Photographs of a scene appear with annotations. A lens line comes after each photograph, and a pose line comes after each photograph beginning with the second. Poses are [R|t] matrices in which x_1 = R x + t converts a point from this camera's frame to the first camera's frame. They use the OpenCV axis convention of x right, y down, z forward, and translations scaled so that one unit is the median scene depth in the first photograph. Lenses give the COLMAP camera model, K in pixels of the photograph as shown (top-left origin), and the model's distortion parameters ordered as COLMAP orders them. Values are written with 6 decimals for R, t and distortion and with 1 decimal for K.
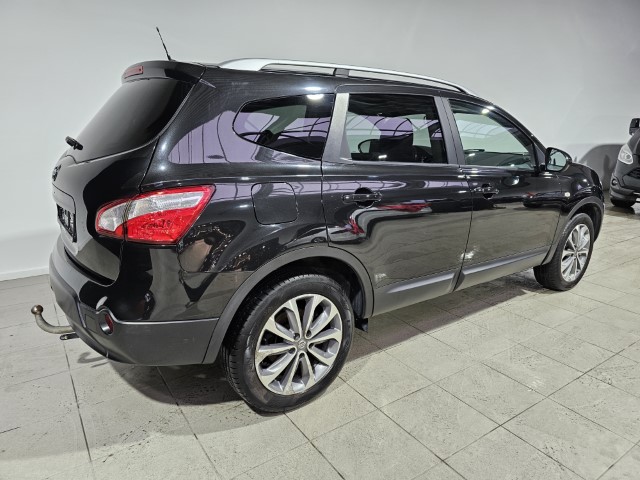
lens RADIAL K [[424.3, 0, 320.0], [0, 424.3, 240.0], [0, 0, 1]] dist [0.066575, -0.043970]
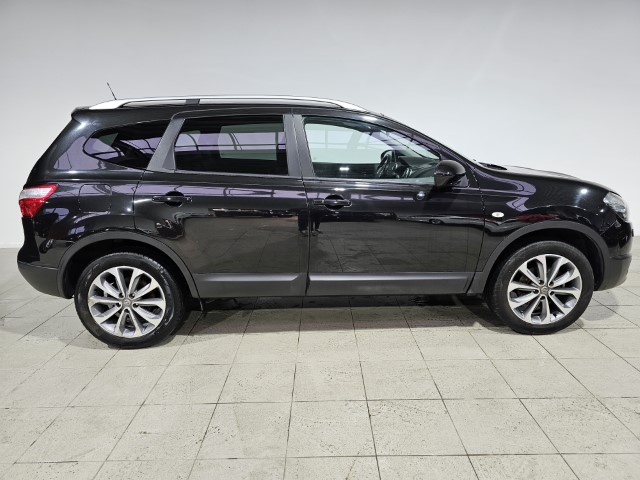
lens RADIAL K [[424.3, 0, 320.0], [0, 424.3, 240.0], [0, 0, 1]] dist [0.066575, -0.043970]
pose [[0.814655, 0.098982, -0.571437, 1.029216], [-0.110056, 0.993808, 0.015245, -0.038672], [0.569408, 0.050470, 0.820504, 0.167734]]
